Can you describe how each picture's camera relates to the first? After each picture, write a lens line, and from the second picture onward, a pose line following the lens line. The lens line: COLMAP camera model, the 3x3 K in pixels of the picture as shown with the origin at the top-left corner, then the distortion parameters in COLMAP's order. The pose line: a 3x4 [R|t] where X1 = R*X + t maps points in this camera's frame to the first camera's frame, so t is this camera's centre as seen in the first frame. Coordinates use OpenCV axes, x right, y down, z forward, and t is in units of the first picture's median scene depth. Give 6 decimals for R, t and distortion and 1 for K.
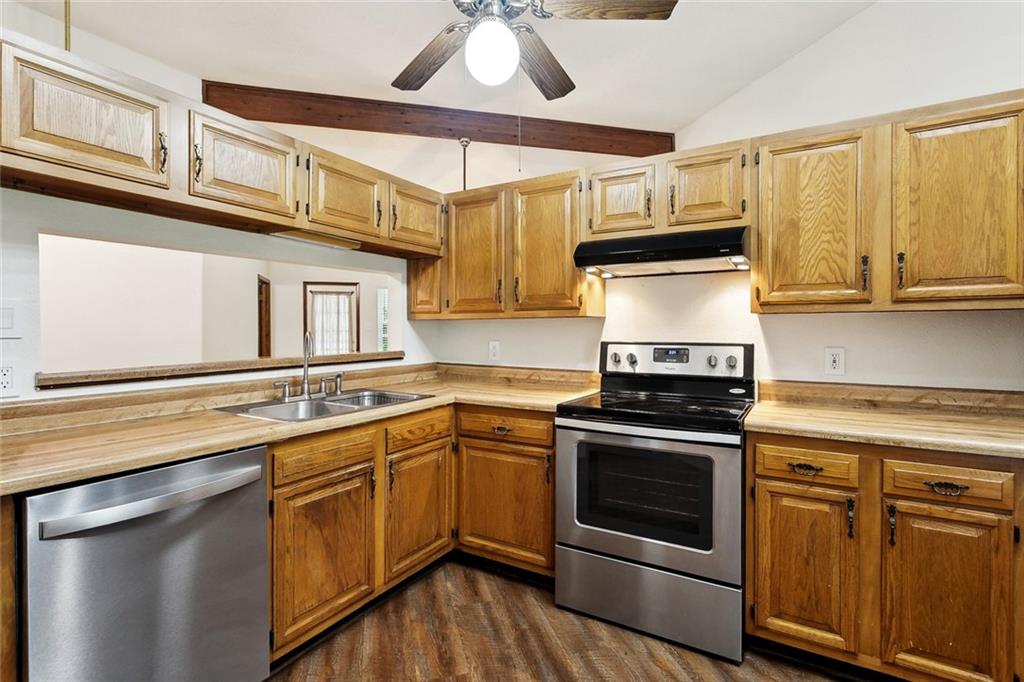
lens RADIAL K [[499.0, 0, 503.6], [0, 499.0, 323.1], [0, 0, 1]] dist [-0.000007, 0.000065]
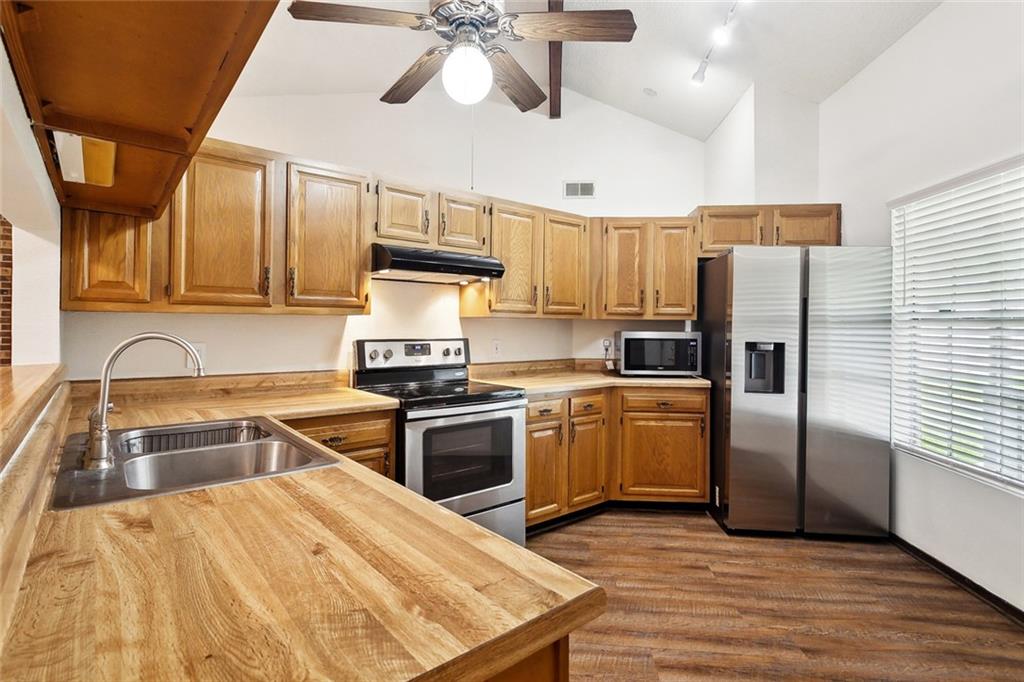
lens RADIAL K [[499.0, 0, 503.6], [0, 499.0, 323.1], [0, 0, 1]] dist [-0.000007, 0.000065]
pose [[0.338069, 0.008580, 0.941082, -0.708922], [-0.019155, 0.999814, -0.002234, -0.000790], [-0.940926, -0.017271, 0.338170, 0.393063]]
